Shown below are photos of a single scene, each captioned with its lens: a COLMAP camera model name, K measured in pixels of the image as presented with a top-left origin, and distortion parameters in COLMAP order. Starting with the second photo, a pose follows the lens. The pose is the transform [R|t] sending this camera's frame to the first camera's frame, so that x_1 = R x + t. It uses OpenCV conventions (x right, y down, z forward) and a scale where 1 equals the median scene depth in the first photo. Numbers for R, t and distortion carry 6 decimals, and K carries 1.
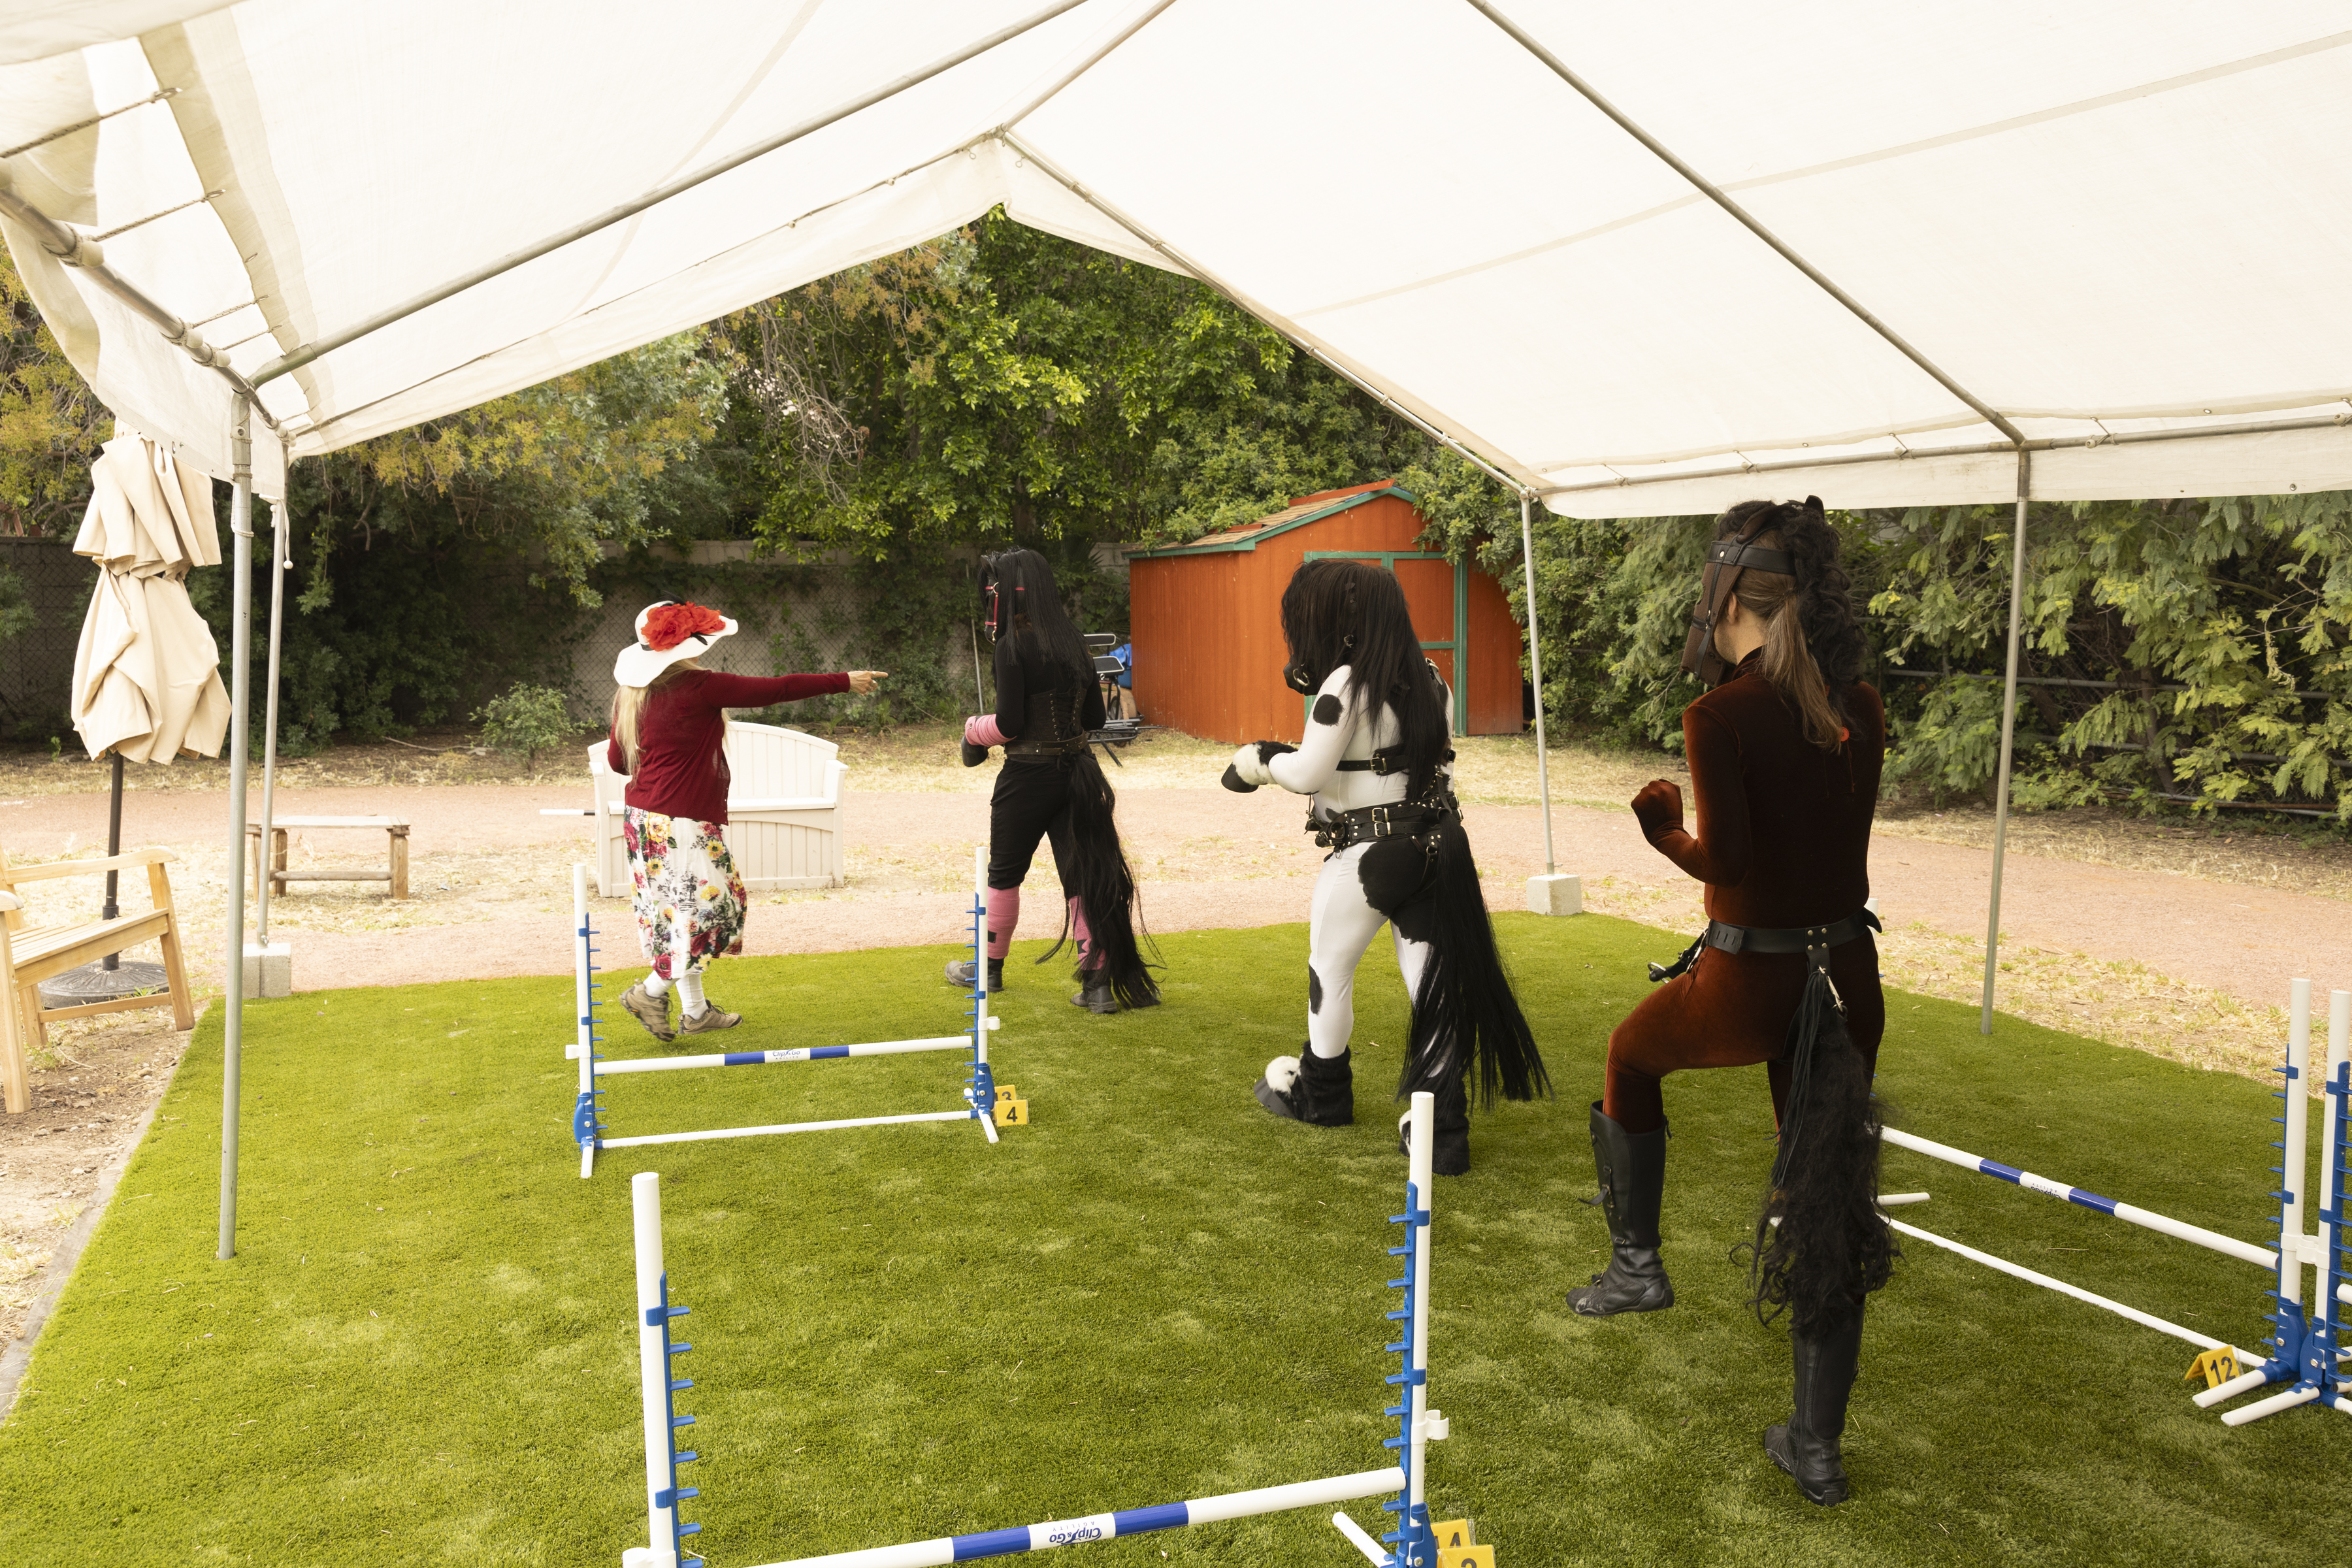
lens RADIAL K [[1840.6, 0, 1176.0], [0, 1840.6, 784.0], [0, 0, 1]] dist [0.018236, -0.002524]
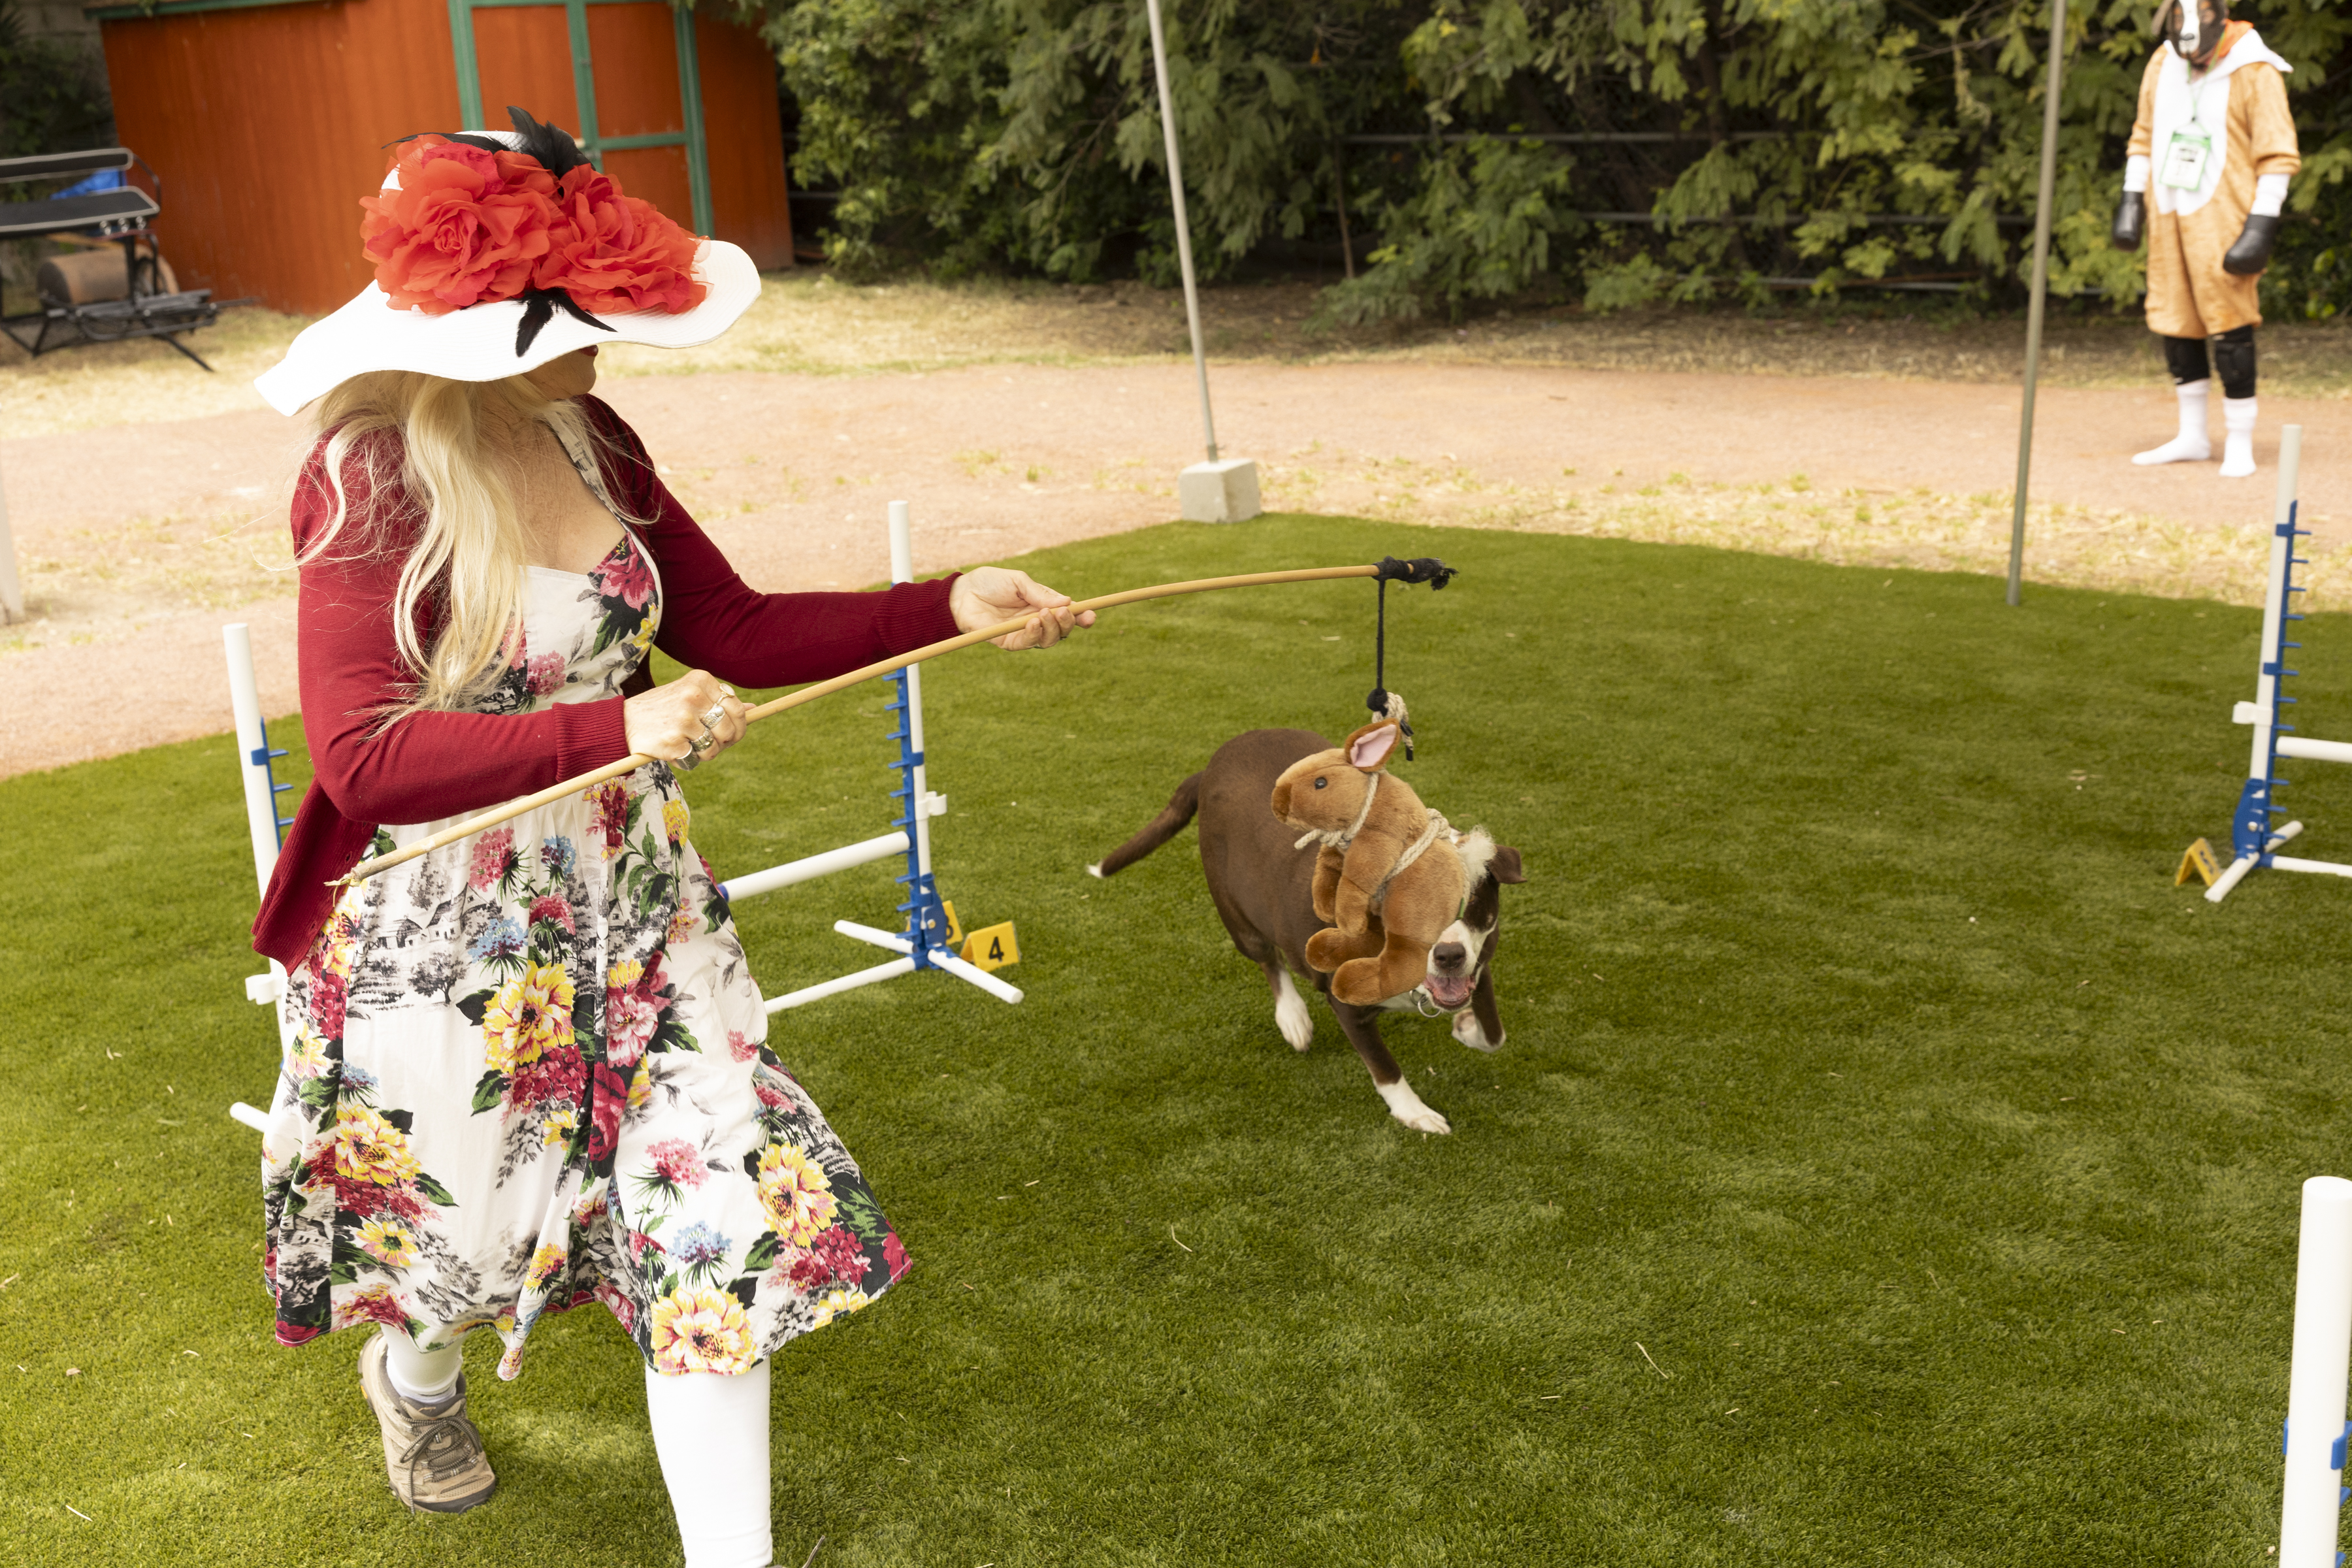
lens RADIAL K [[2614.4, 0, 1176.0], [0, 2614.4, 784.0], [0, 0, 1]] dist [0.003718, 0.008400]
pose [[0.895646, -0.158088, 0.415724, -0.165463], [0.087691, 0.979118, 0.183407, -0.008758], [-0.436037, -0.127813, 0.890806, 0.103475]]
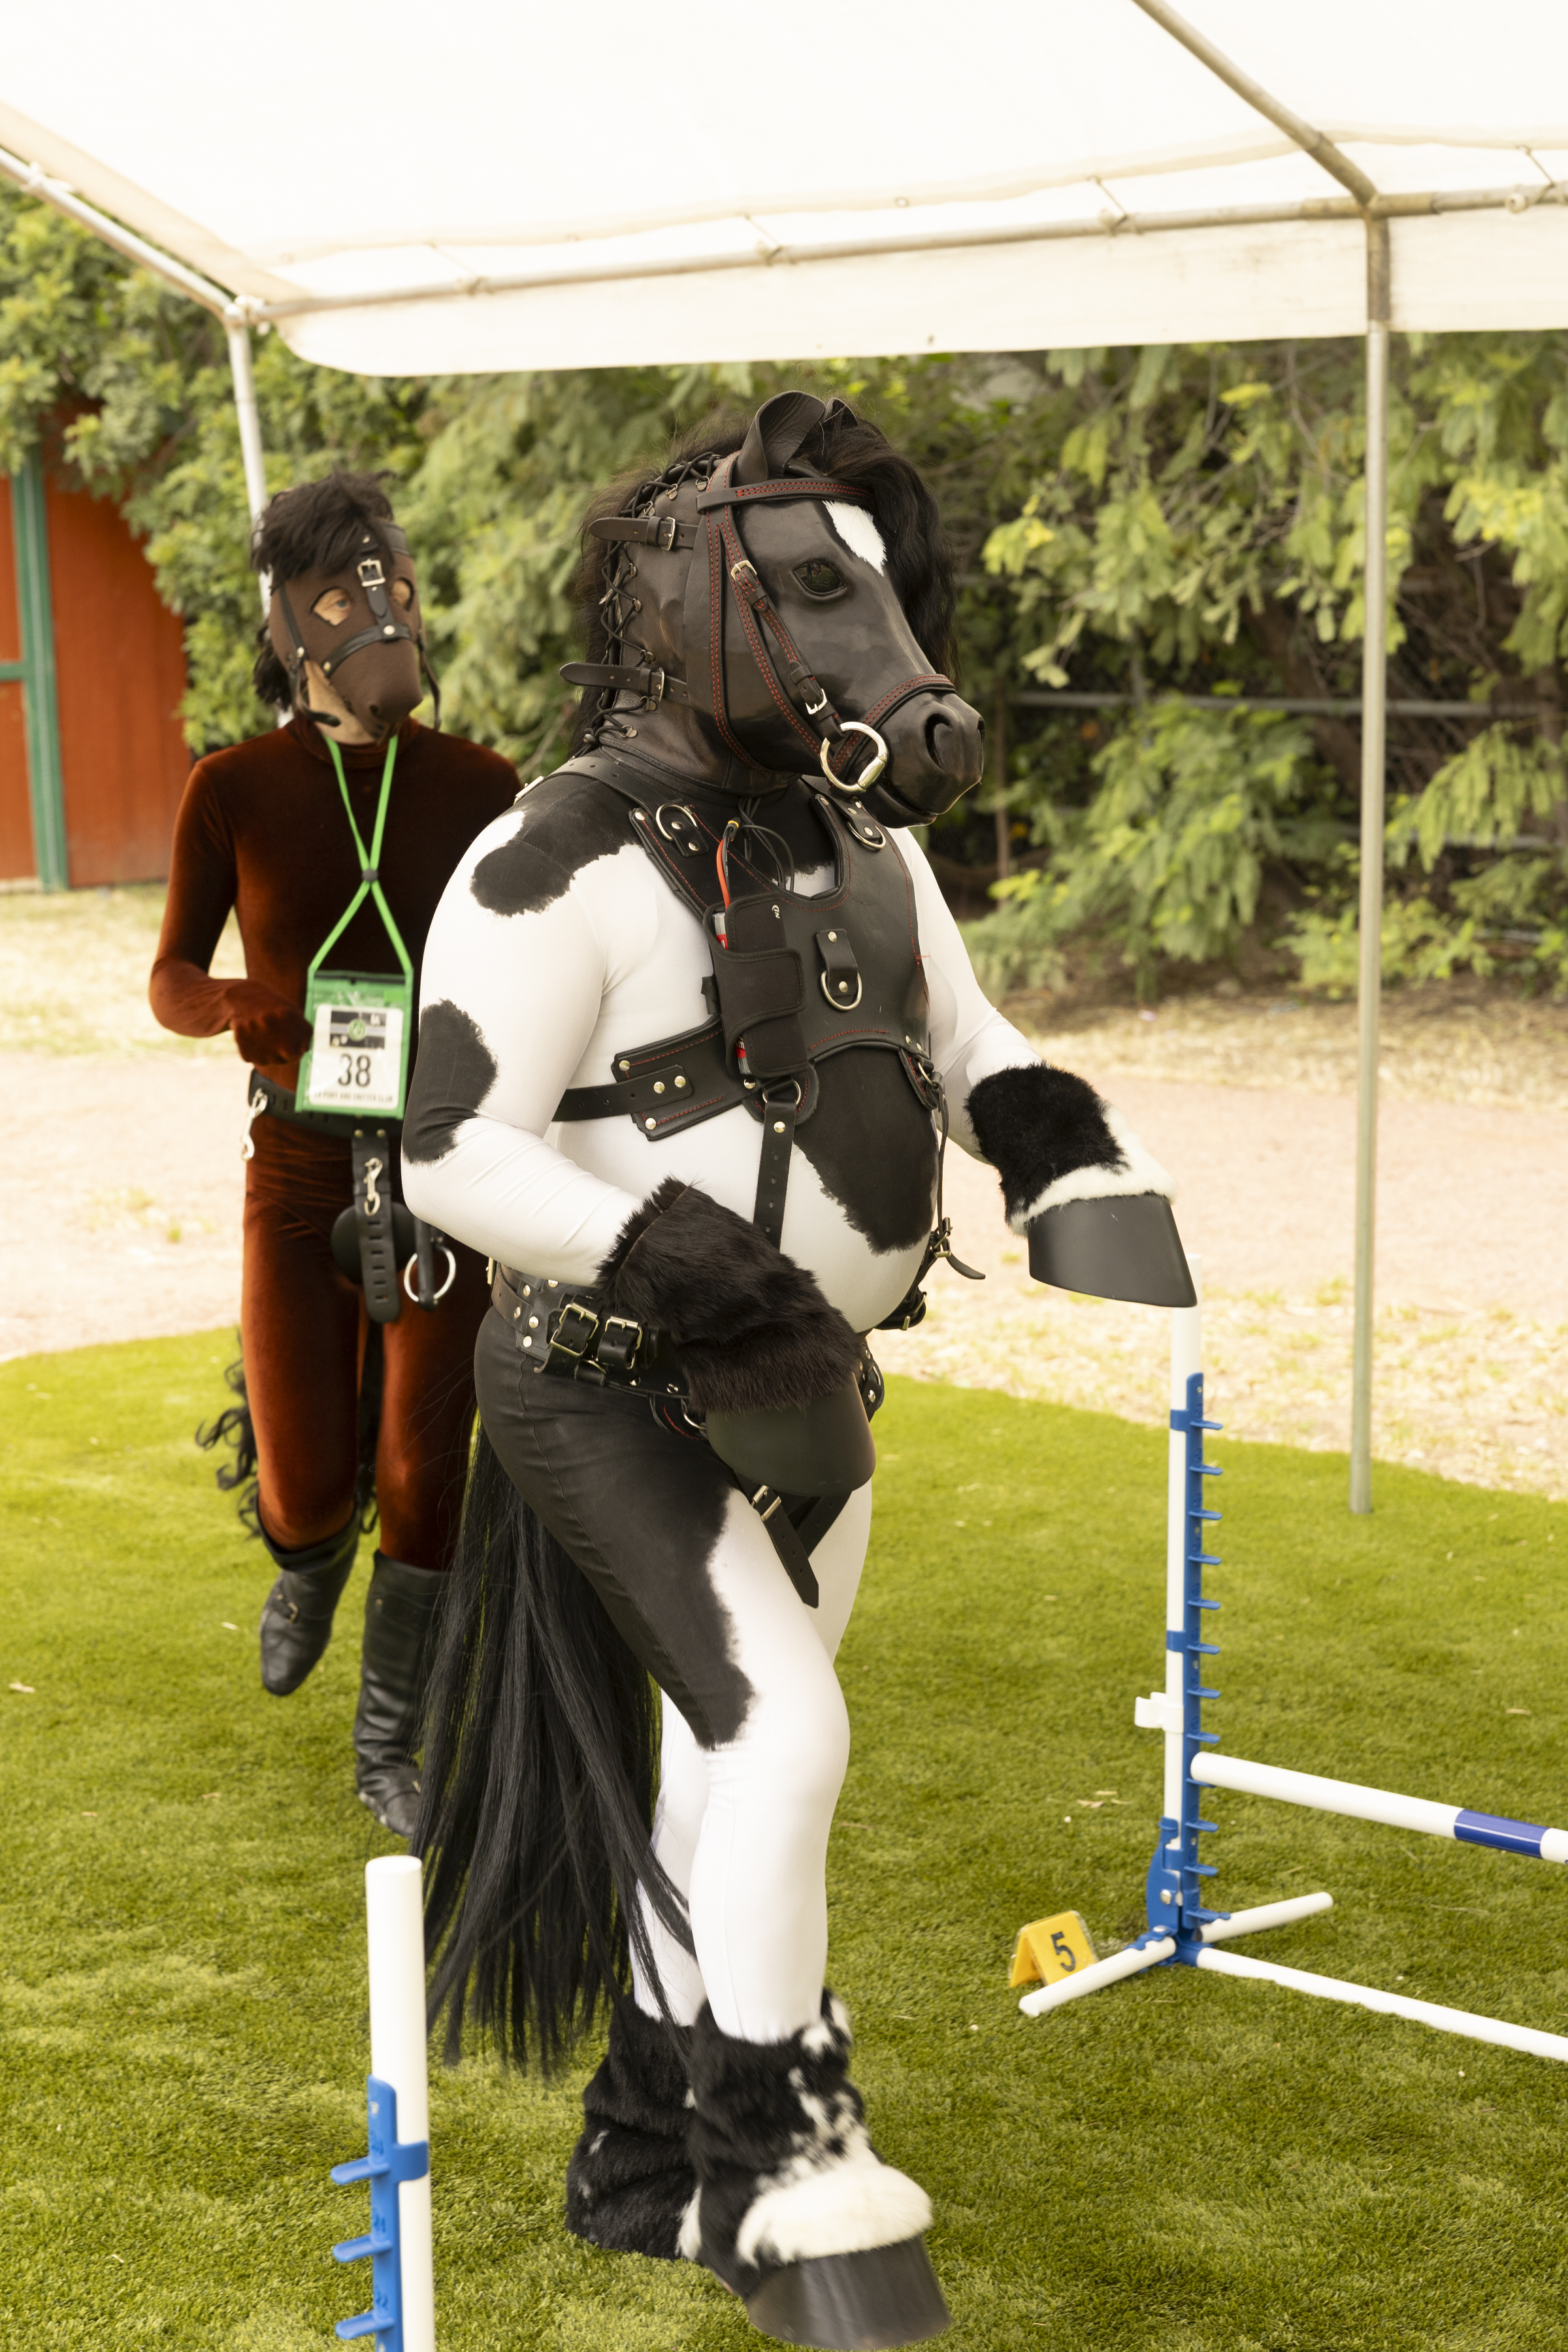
lens RADIAL K [[4430.3, 0, 784.0], [0, 4430.3, 1176.0], [0, 0, 1]] dist [0.031552, -0.016490]
pose [[0.945052, -0.074146, 0.318402, -0.017585], [0.060715, 0.996804, 0.051916, -0.006008], [-0.321234, -0.029732, 0.946533, 0.008532]]
